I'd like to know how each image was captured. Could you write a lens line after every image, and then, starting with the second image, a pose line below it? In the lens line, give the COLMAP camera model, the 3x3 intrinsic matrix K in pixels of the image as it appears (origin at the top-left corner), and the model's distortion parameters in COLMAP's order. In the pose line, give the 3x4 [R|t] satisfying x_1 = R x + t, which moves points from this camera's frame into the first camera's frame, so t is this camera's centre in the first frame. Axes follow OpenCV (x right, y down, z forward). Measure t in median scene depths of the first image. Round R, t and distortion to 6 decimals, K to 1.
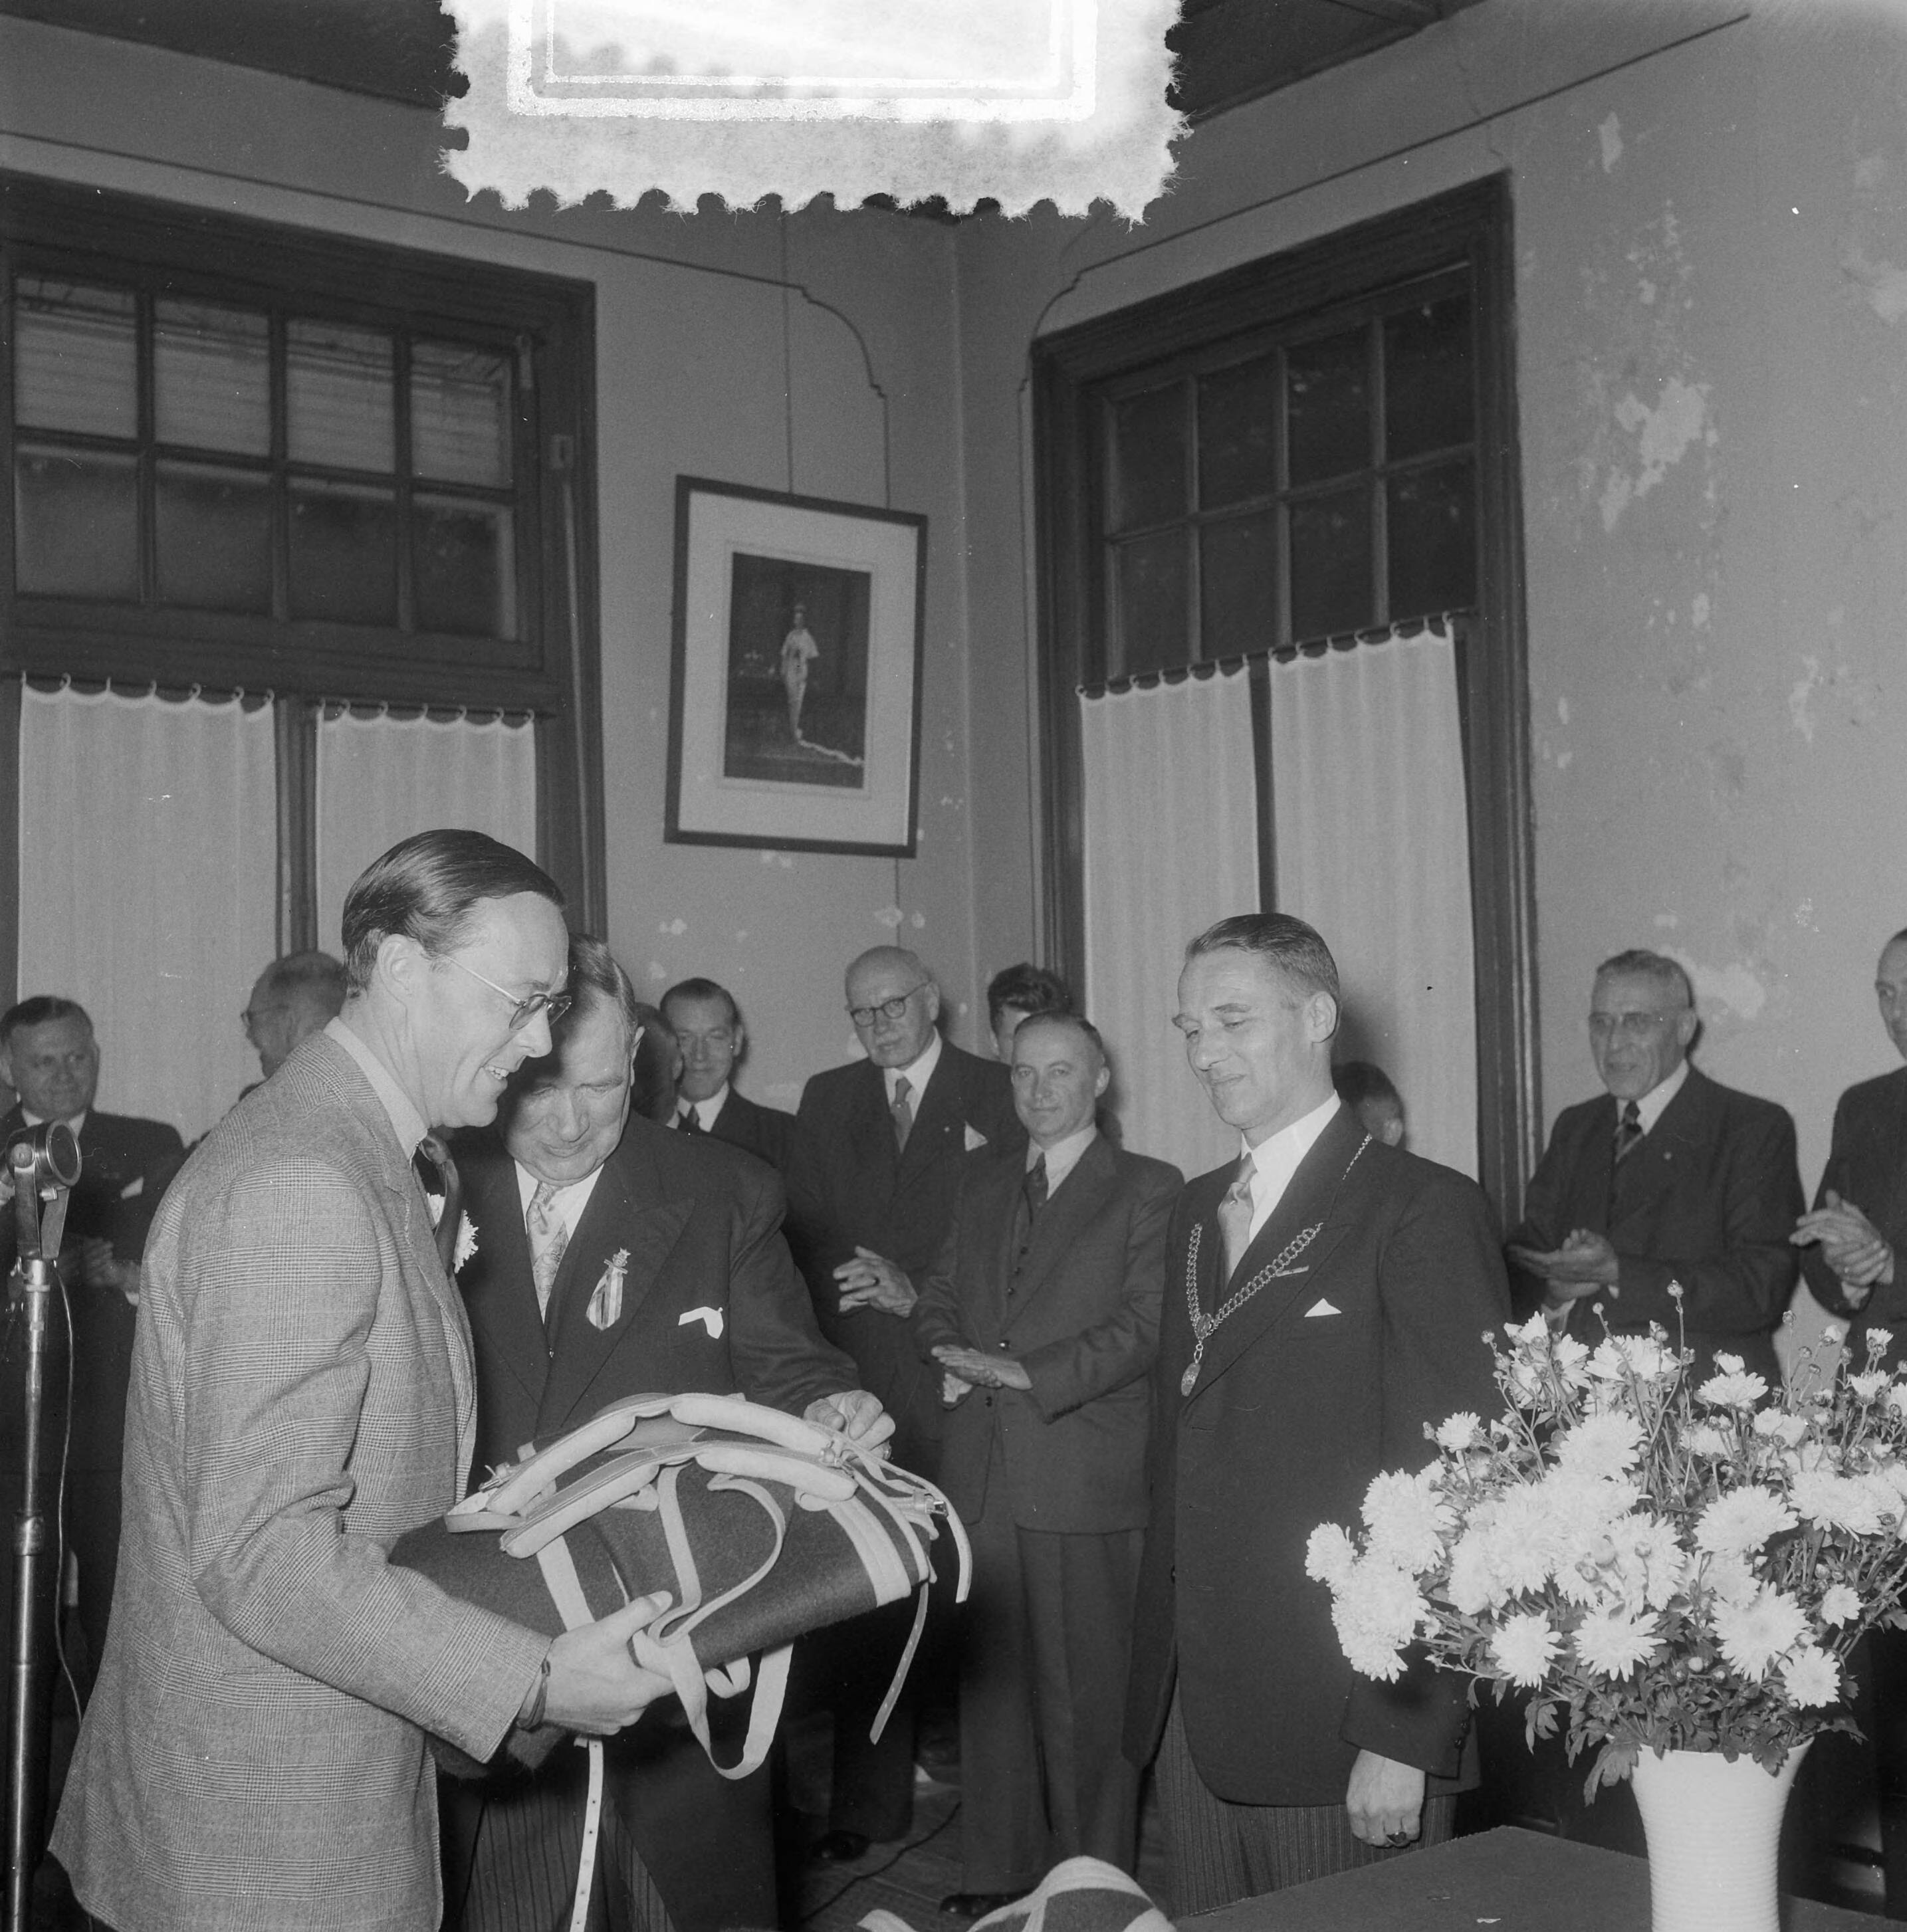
lens RADIAL K [[2668.0, 0, 955.5], [0, 2668.0, 1010.3], [0, 0, 1]] dist [0.008837, -0.056611]
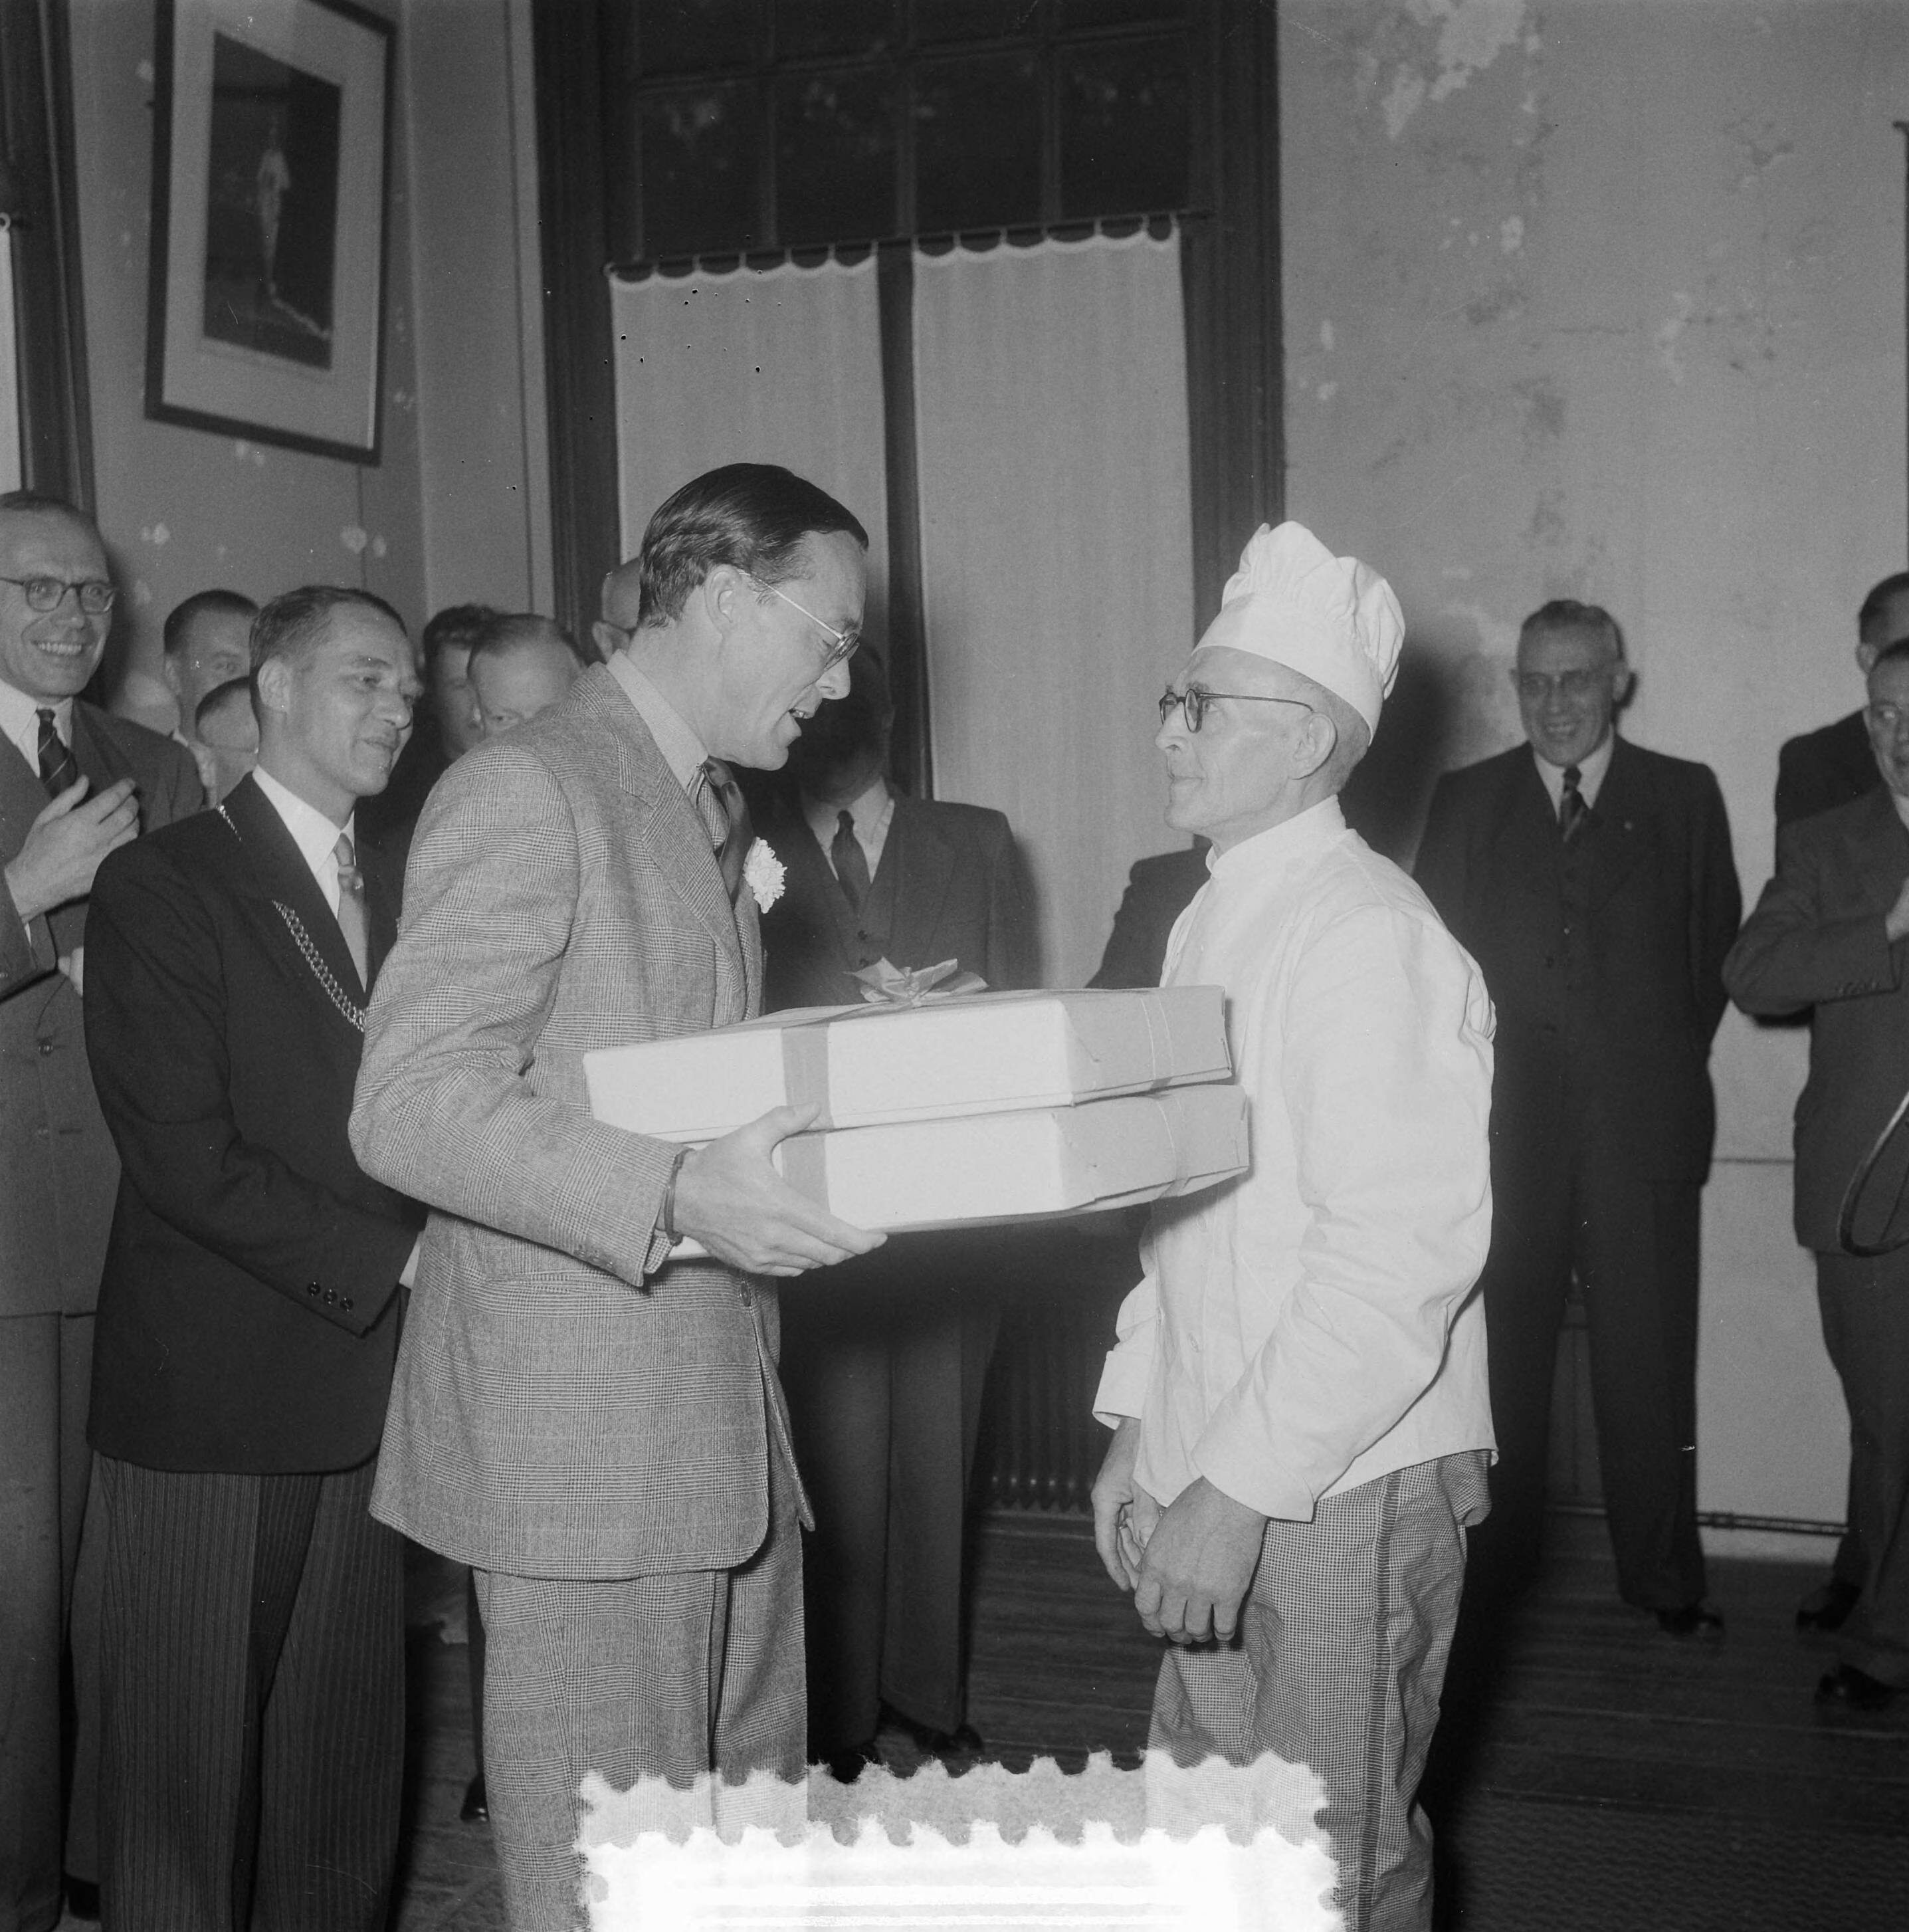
lens RADIAL K [[2667.5, 0, 956.5], [0, 2667.5, 1010.3], [0, 0, 1]] dist [0.008837, -0.056611]
pose [[0.853399, -0.039957, 0.519725, -0.334091], [-0.016583, 0.994472, 0.103685, 0.021651], [-0.520994, -0.097103, 0.848019, 0.258767]]
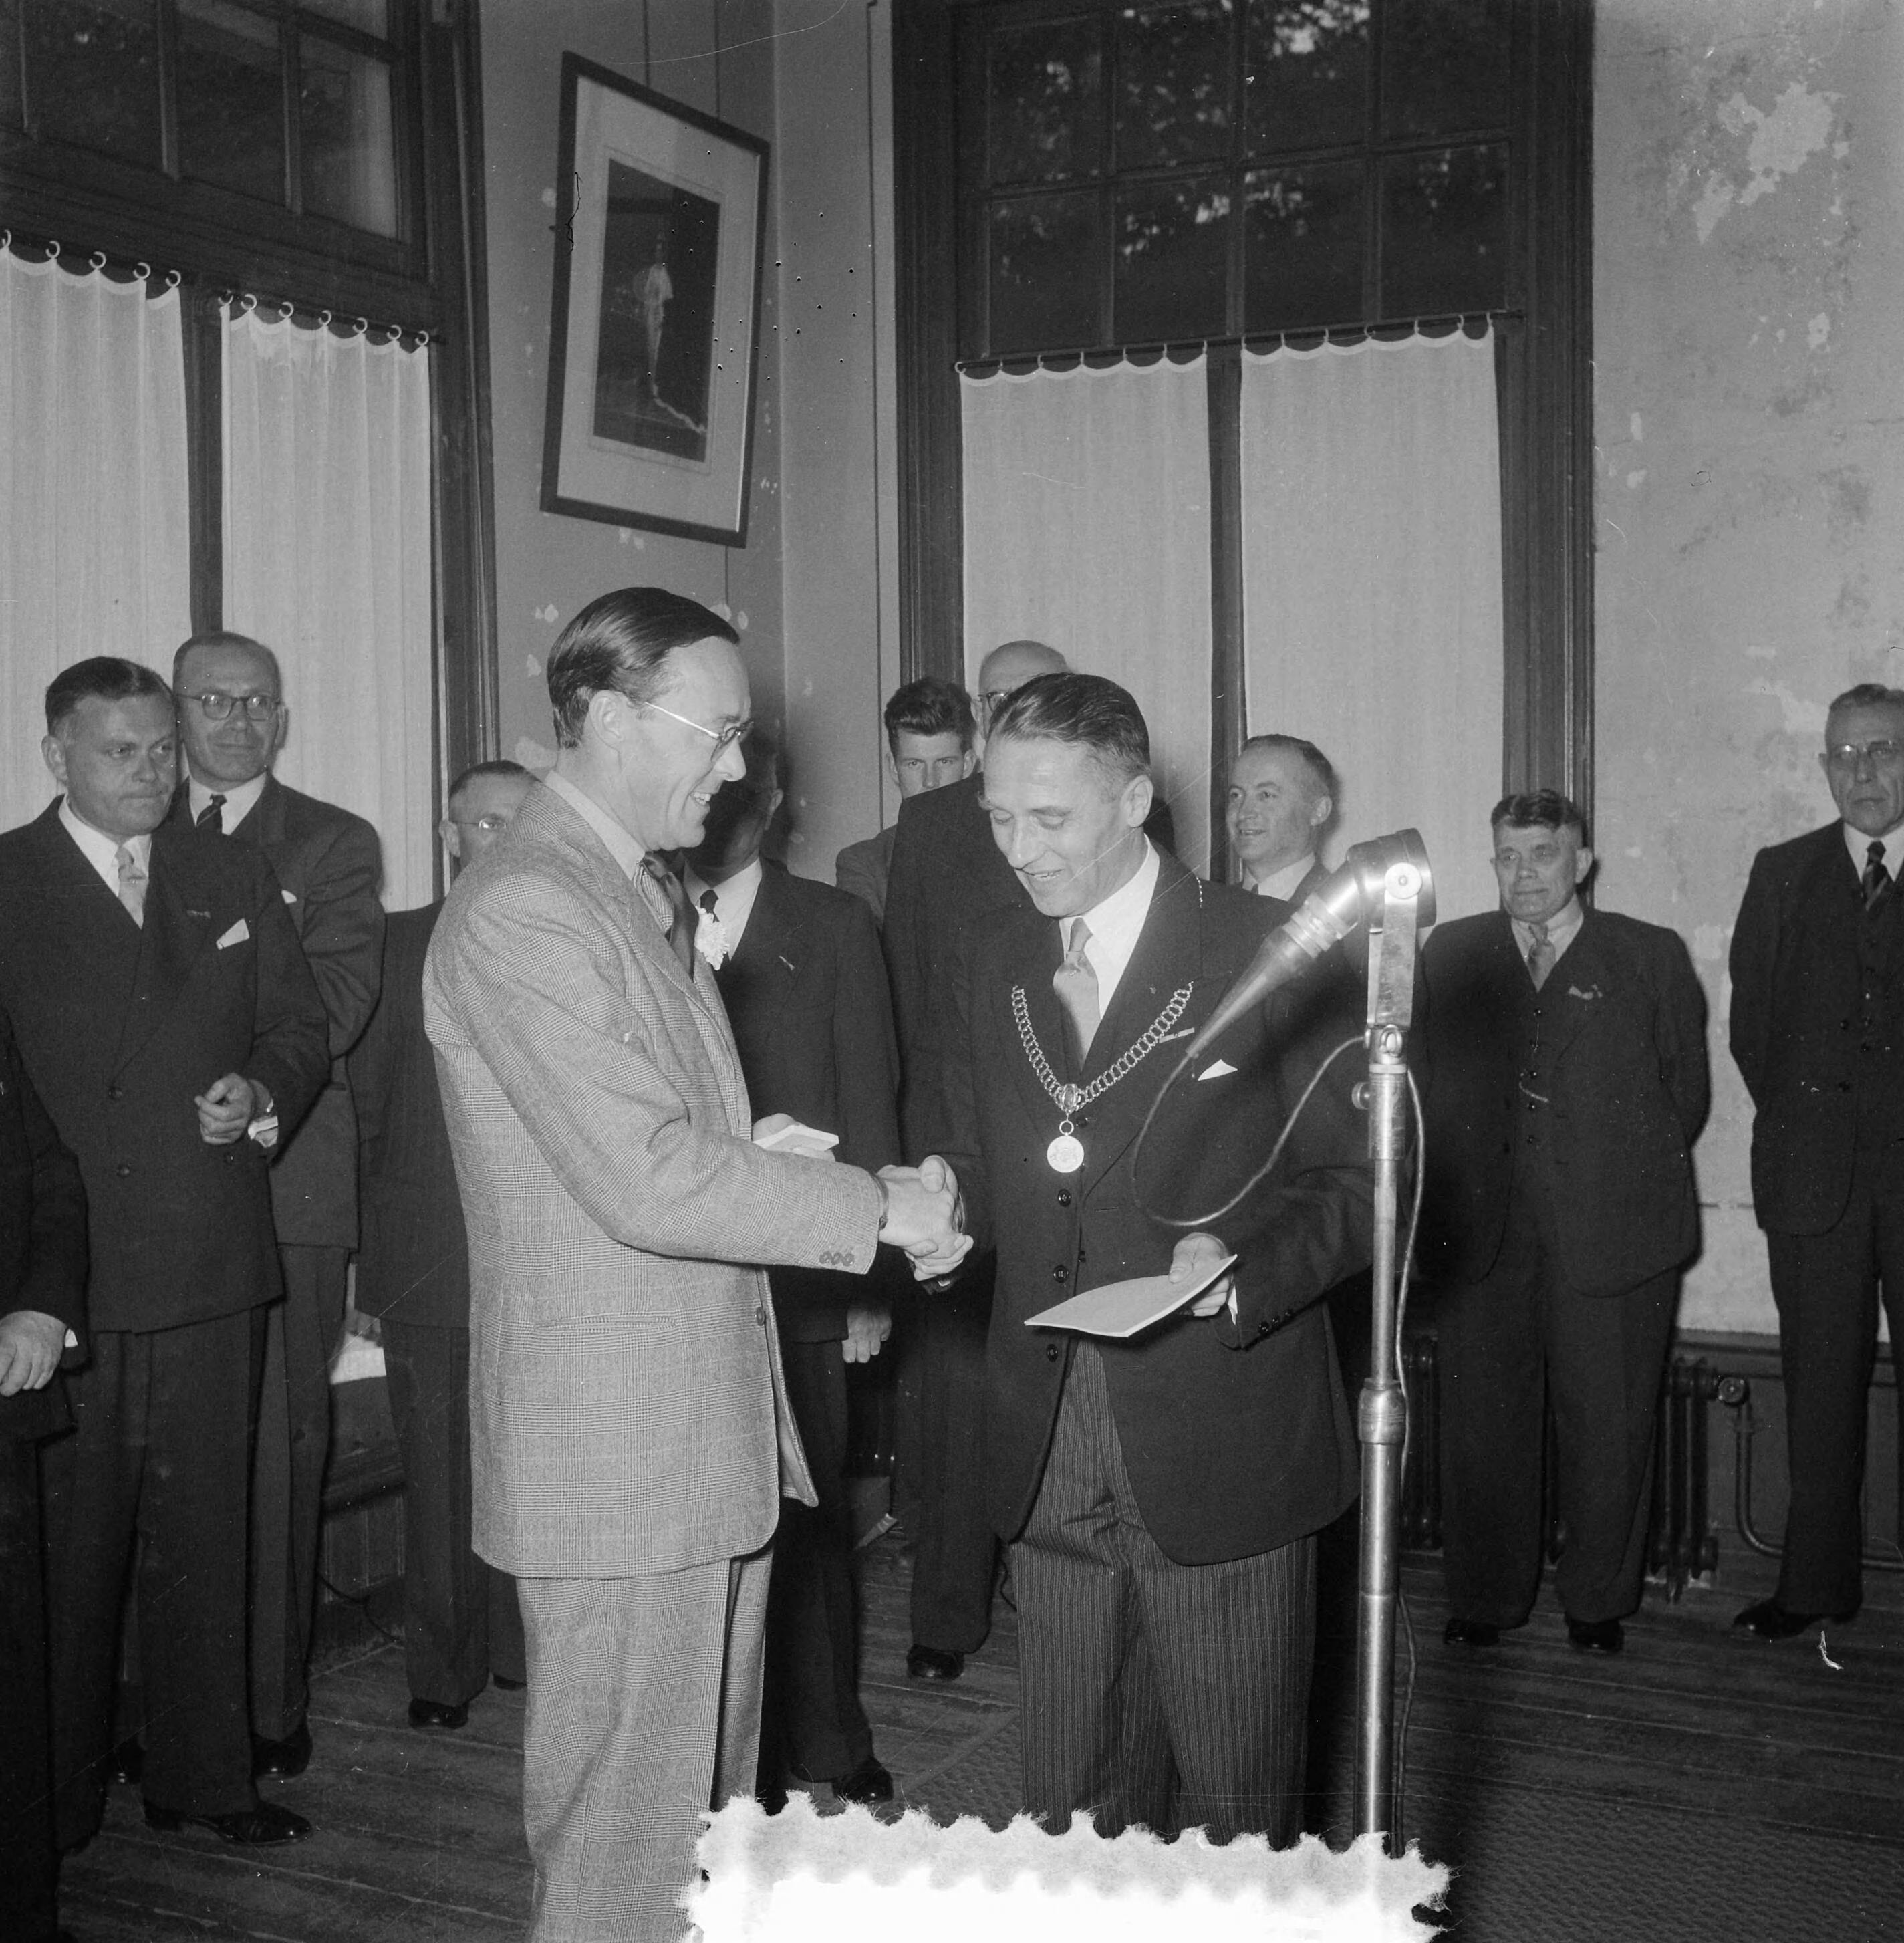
lens RADIAL K [[2726.9, 0, 956.7], [0, 2726.9, 897.3], [0, 0, 1]] dist [0.071868, -0.081305]
pose [[0.911289, 0.004680, 0.411742, -0.367040], [-0.027179, 0.998438, 0.048805, 0.012694], [-0.410870, -0.055667, 0.909993, 0.188832]]
